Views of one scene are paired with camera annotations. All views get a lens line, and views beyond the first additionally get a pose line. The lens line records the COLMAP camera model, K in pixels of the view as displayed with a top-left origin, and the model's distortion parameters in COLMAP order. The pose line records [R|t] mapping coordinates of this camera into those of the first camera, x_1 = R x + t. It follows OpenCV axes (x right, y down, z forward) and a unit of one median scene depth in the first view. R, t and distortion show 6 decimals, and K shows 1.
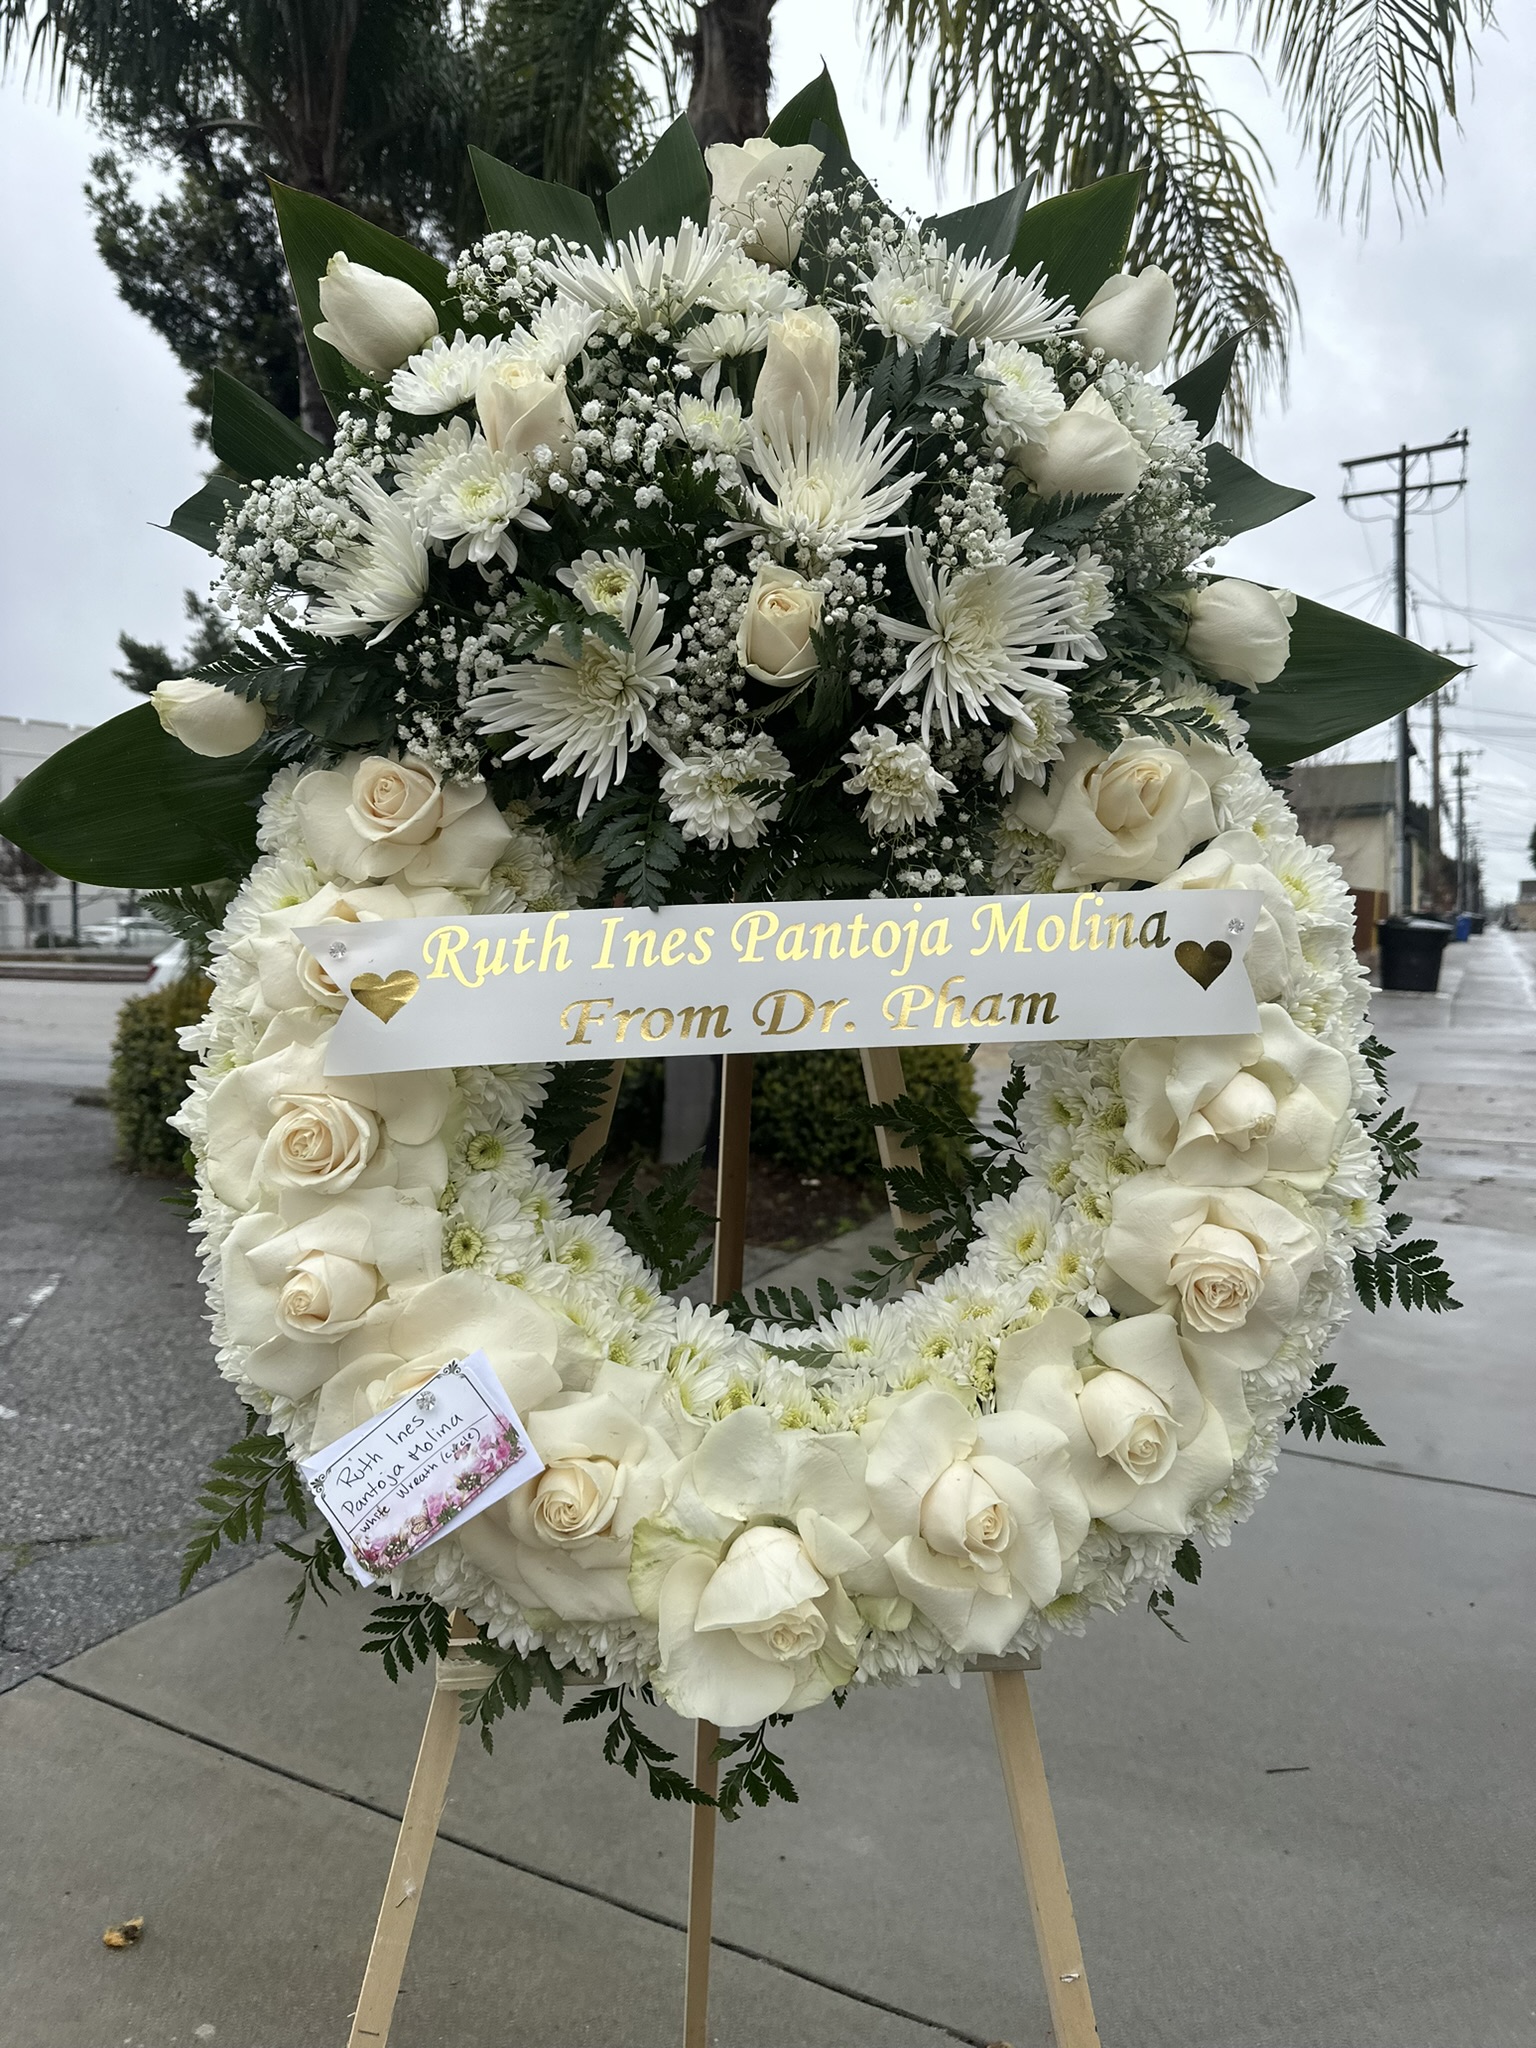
lens RADIAL K [[1456.5, 0, 756.9], [0, 1456.5, 1020.8], [0, 0, 1]] dist [-0.005670, -0.017493]
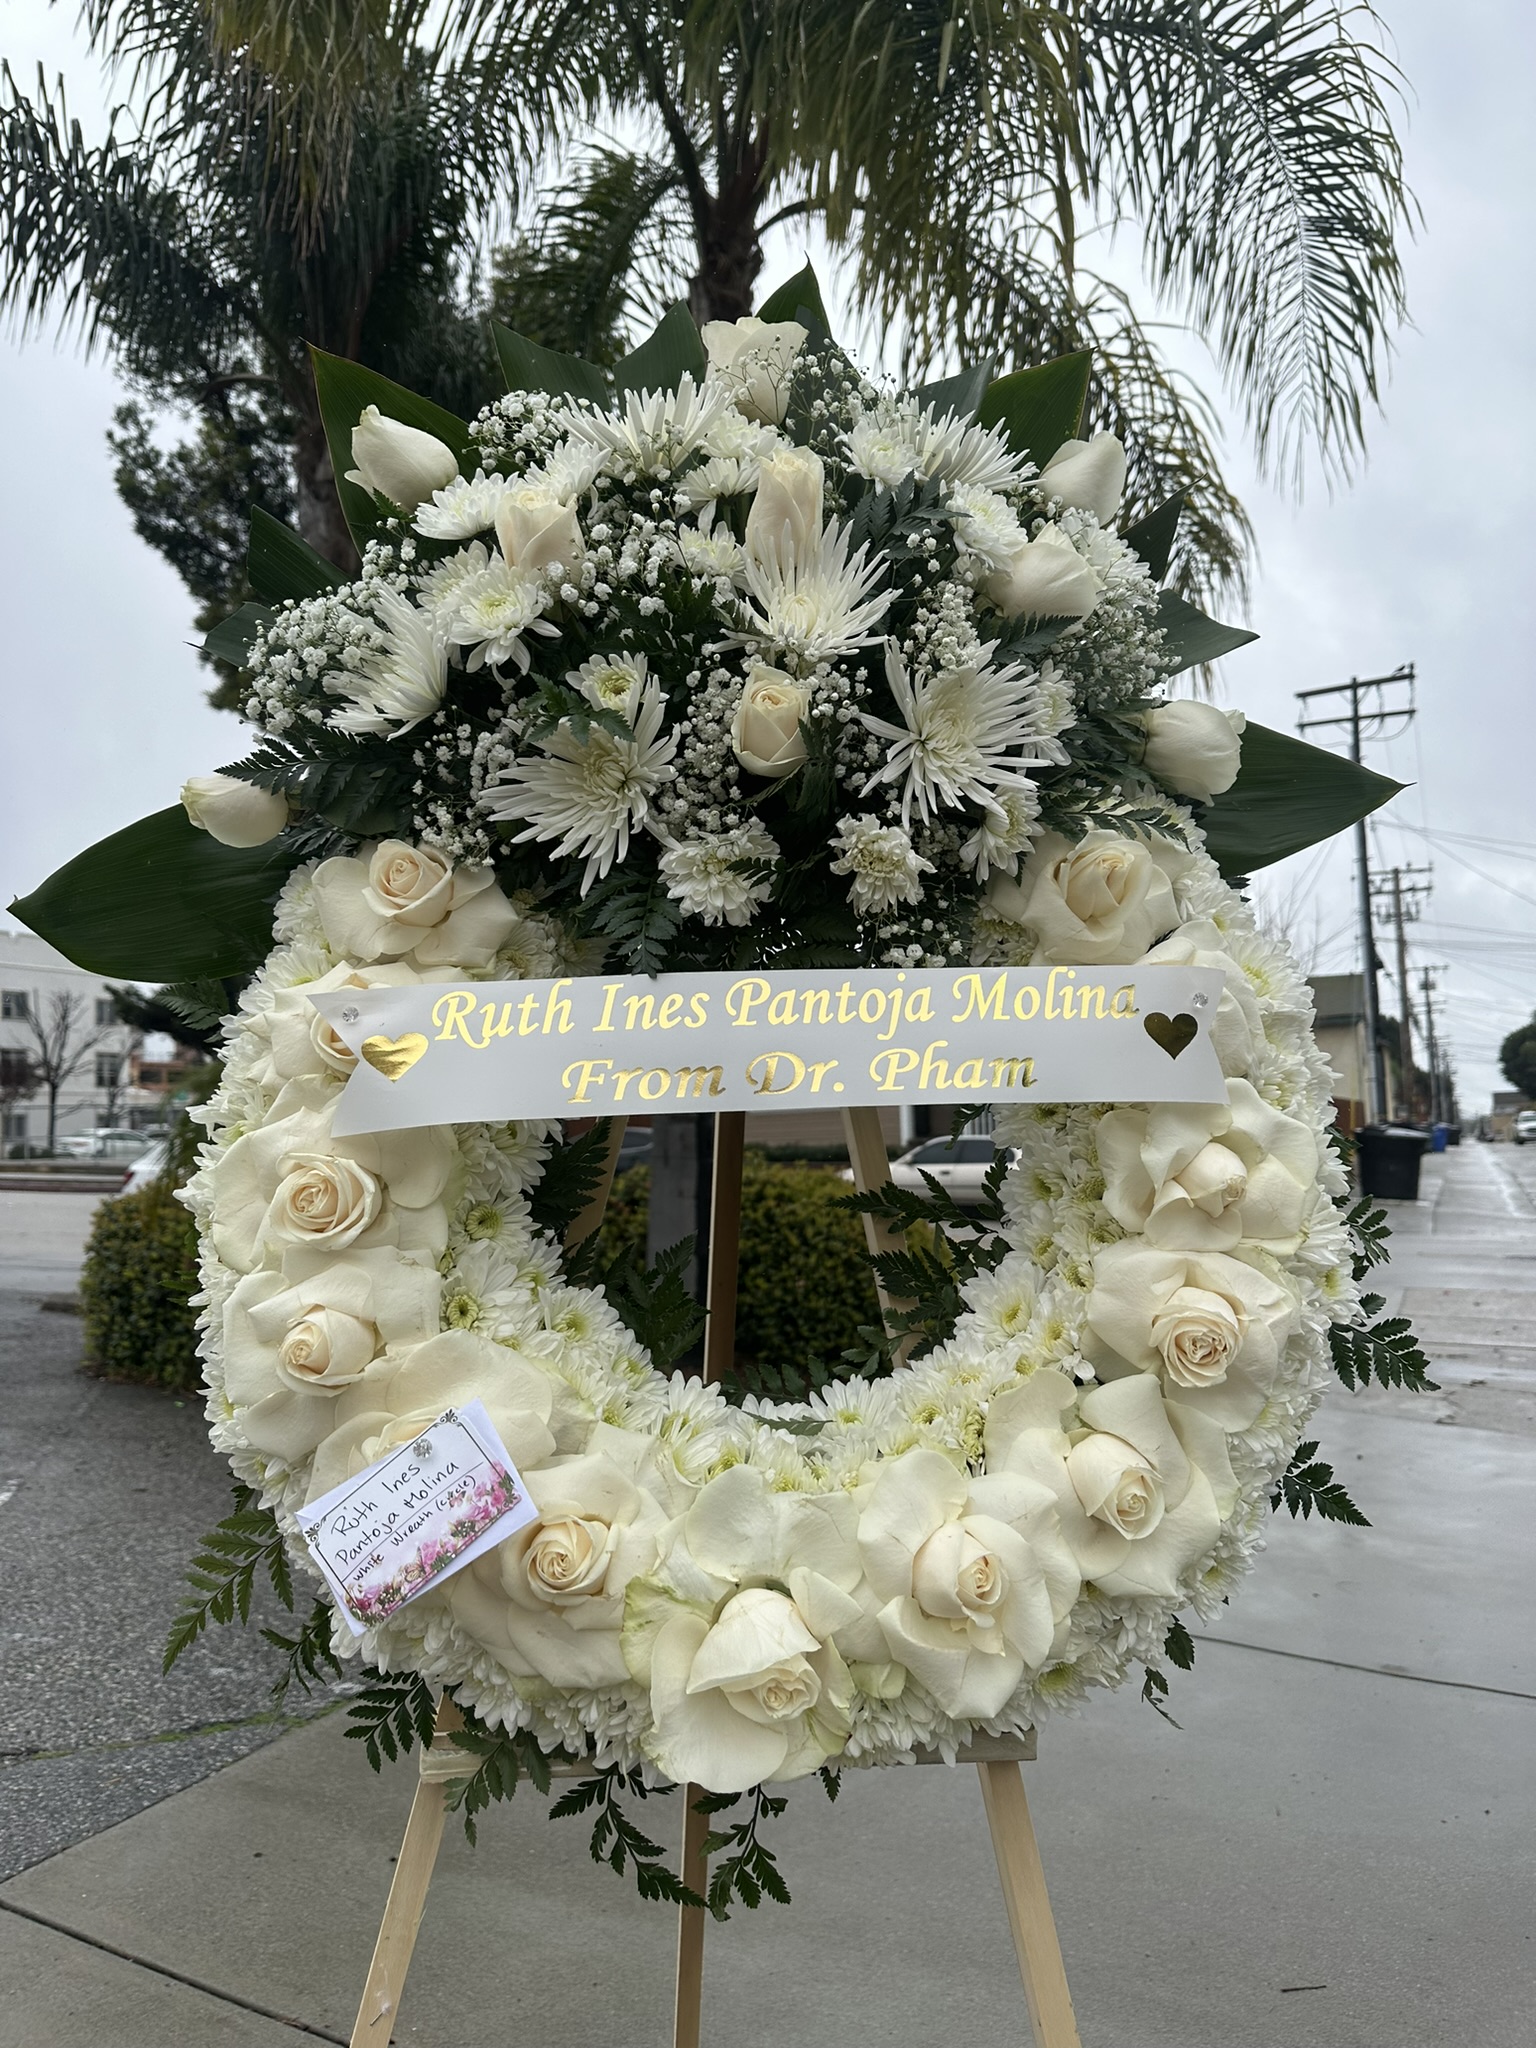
lens RADIAL K [[1456.5, 0, 764.7], [0, 1456.5, 1030.0], [0, 0, 1]] dist [-0.005670, -0.017493]
pose [[0.999842, 0.001246, 0.017742, -0.006885], [0.001243, 0.990211, -0.139576, 0.098056], [-0.017742, 0.139576, 0.990052, -0.039352]]
